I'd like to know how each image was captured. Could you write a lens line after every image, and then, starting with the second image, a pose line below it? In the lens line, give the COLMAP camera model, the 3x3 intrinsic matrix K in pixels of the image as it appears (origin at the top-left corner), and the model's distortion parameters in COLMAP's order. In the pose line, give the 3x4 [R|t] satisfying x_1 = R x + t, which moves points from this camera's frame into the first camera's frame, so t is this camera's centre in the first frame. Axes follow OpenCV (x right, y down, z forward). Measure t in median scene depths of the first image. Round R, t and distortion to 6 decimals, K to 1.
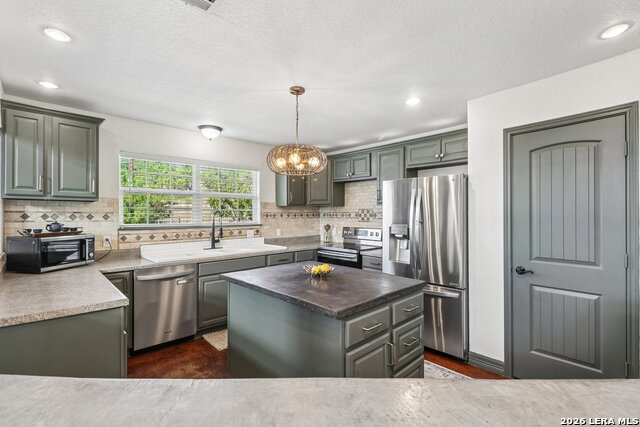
lens RADIAL K [[298.4, 0, 321.6], [0, 298.4, 211.9], [0, 0, 1]] dist [-0.000196, -0.004073]
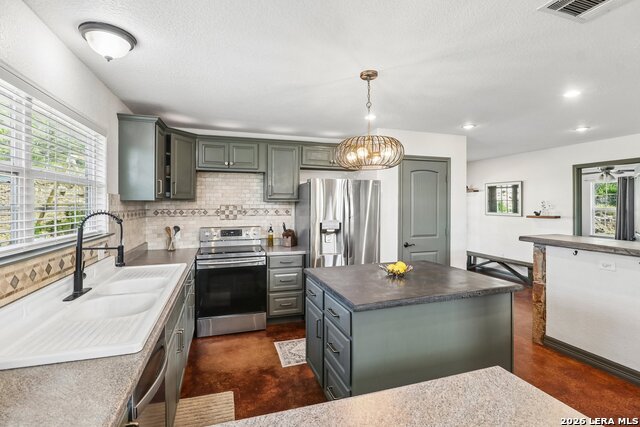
lens RADIAL K [[298.4, 0, 319.2], [0, 298.4, 209.1], [0, 0, 1]] dist [-0.000196, -0.004073]
pose [[0.425502, -0.012657, 0.904869, -0.622626], [-0.000432, 0.999899, 0.014190, -0.011675], [-0.904957, -0.006429, 0.425454, 0.473687]]
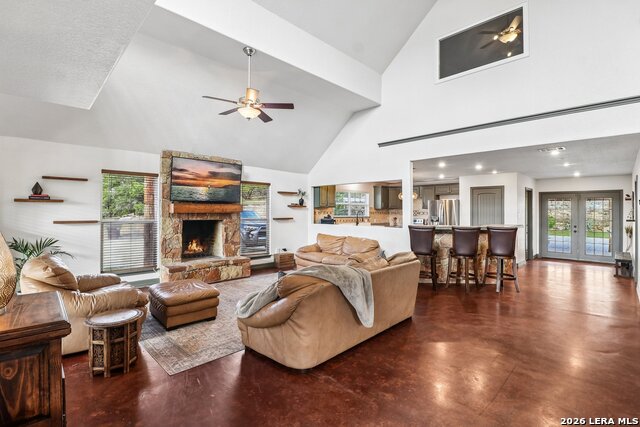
lens RADIAL K [[298.4, 0, 319.0], [0, 298.4, 210.6], [0, 0, 1]] dist [-0.000196, -0.004073]
pose [[0.999882, 0.008228, 0.012970, -0.714109], [-0.008234, 0.999966, 0.000455, -0.005018], [-0.012966, -0.000562, 0.999916, -1.479516]]
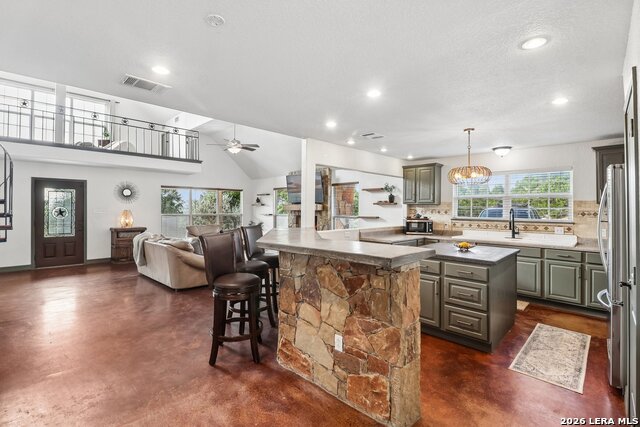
lens RADIAL K [[298.4, 0, 312.8], [0, 298.4, 209.5], [0, 0, 1]] dist [-0.000196, -0.004073]
pose [[0.025014, 0.006134, -0.999668, 0.921960], [-0.000976, 0.999981, 0.006112, -0.009673], [0.999687, 0.000822, 0.025019, 0.092793]]
